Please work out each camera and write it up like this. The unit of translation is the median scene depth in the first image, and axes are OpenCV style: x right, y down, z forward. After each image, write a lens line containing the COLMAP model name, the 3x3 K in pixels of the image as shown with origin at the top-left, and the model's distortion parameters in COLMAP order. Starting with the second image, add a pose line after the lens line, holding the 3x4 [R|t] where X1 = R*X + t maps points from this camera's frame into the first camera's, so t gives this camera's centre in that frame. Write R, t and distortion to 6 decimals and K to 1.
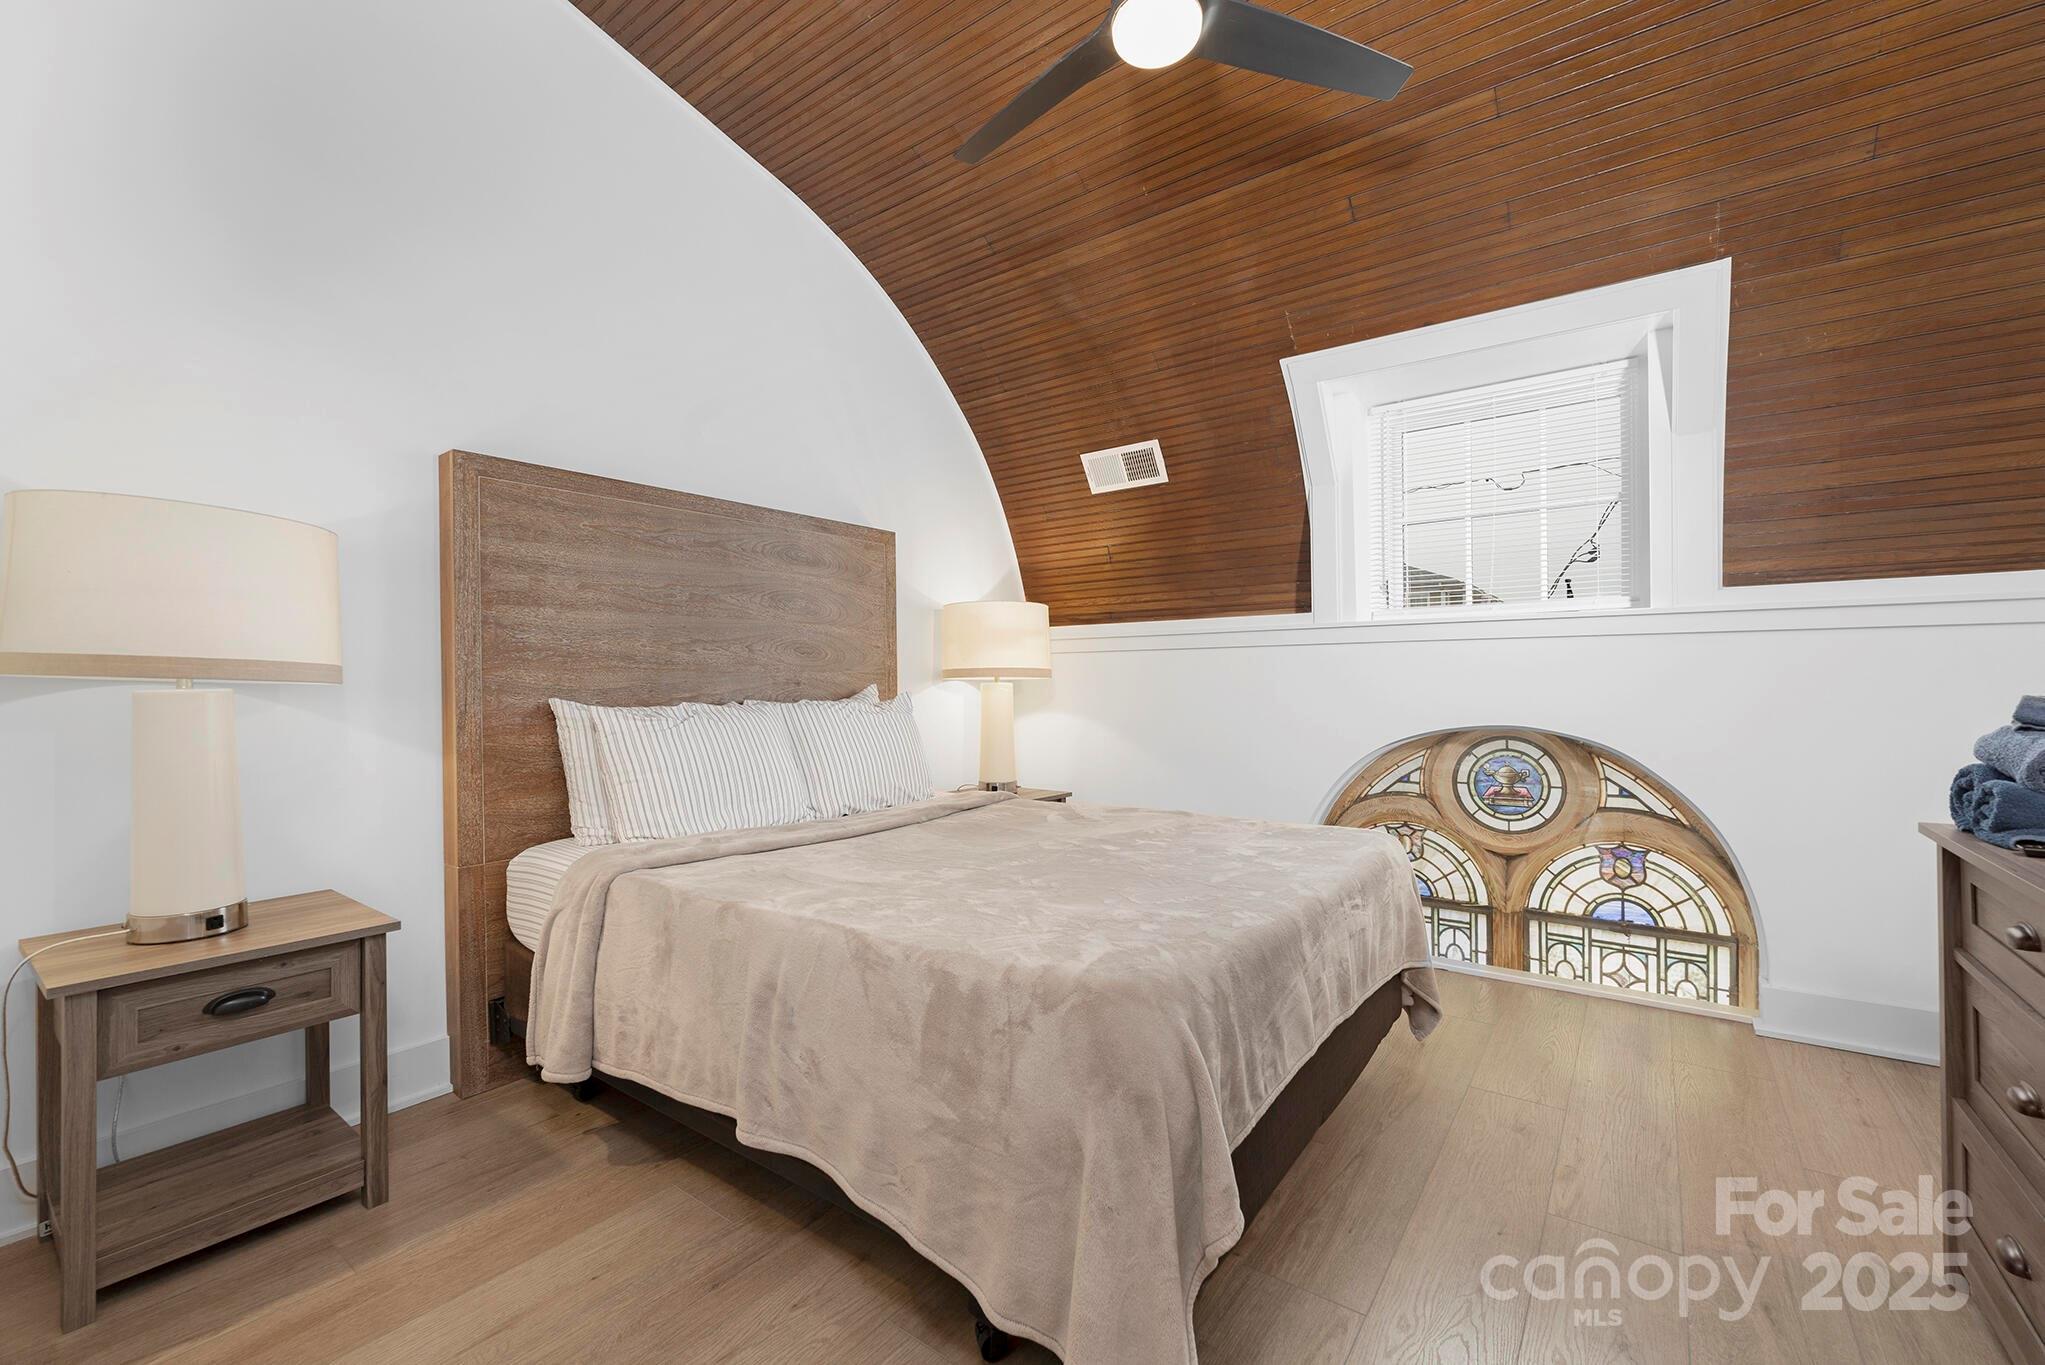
lens RADIAL K [[850.5, 0, 1022.5], [0, 850.5, 682.5], [0, 0, 1]] dist [-0.001197, -0.000242]
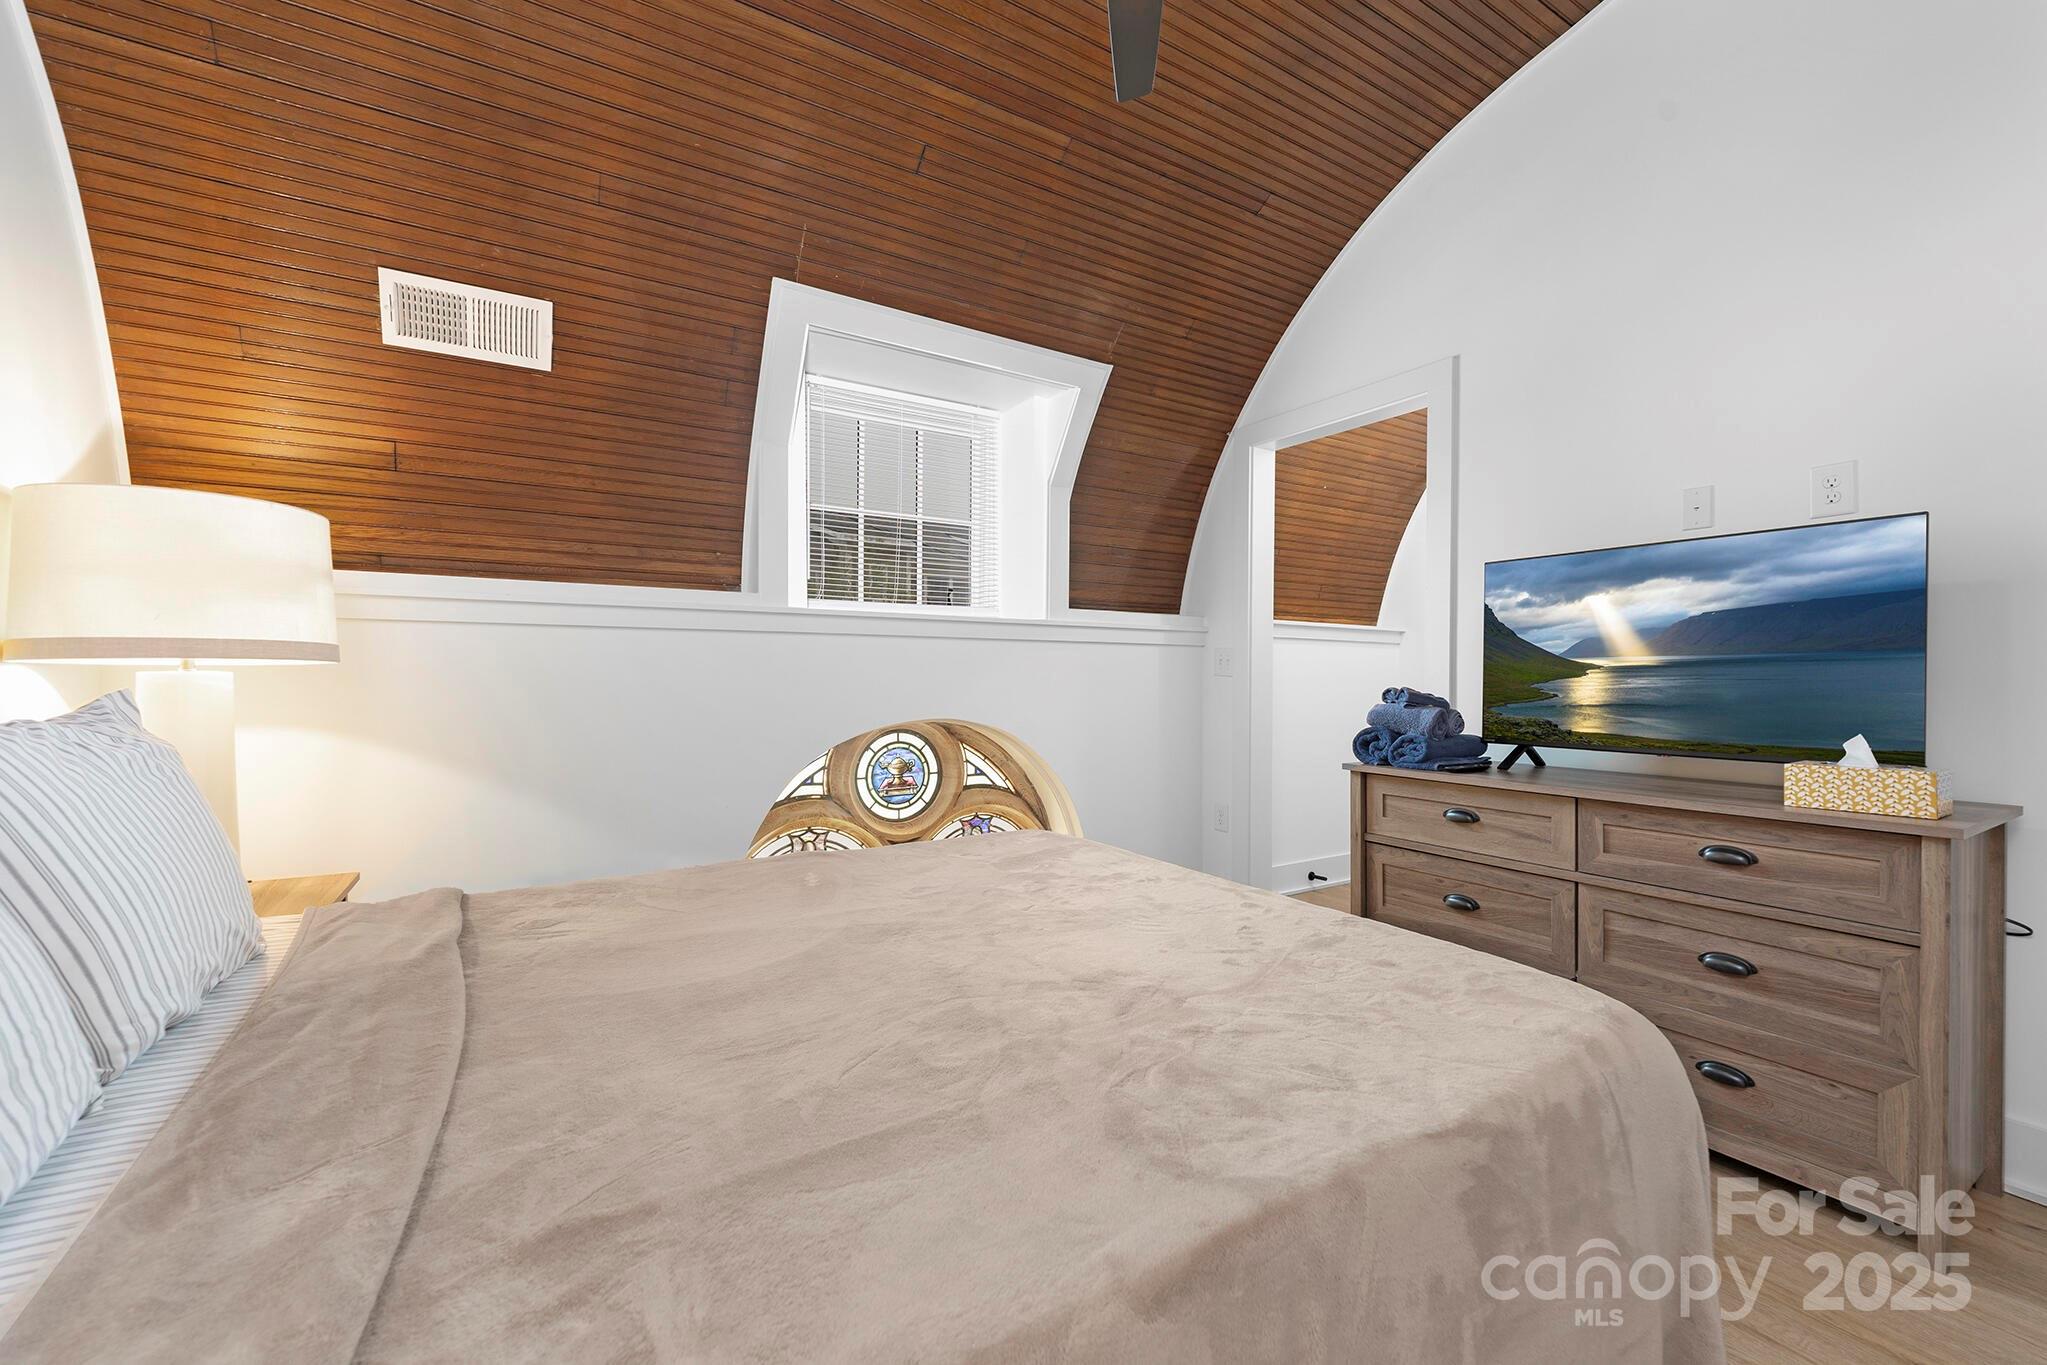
lens RADIAL K [[851.4, 0, 1023.5], [0, 851.4, 682.5], [0, 0, 1]] dist [-0.001197, -0.000242]
pose [[0.360749, 0.002055, 0.932661, -0.366543], [-0.006376, 0.999980, 0.000263, 0.003940], [-0.932641, -0.006042, 0.360755, 0.486973]]
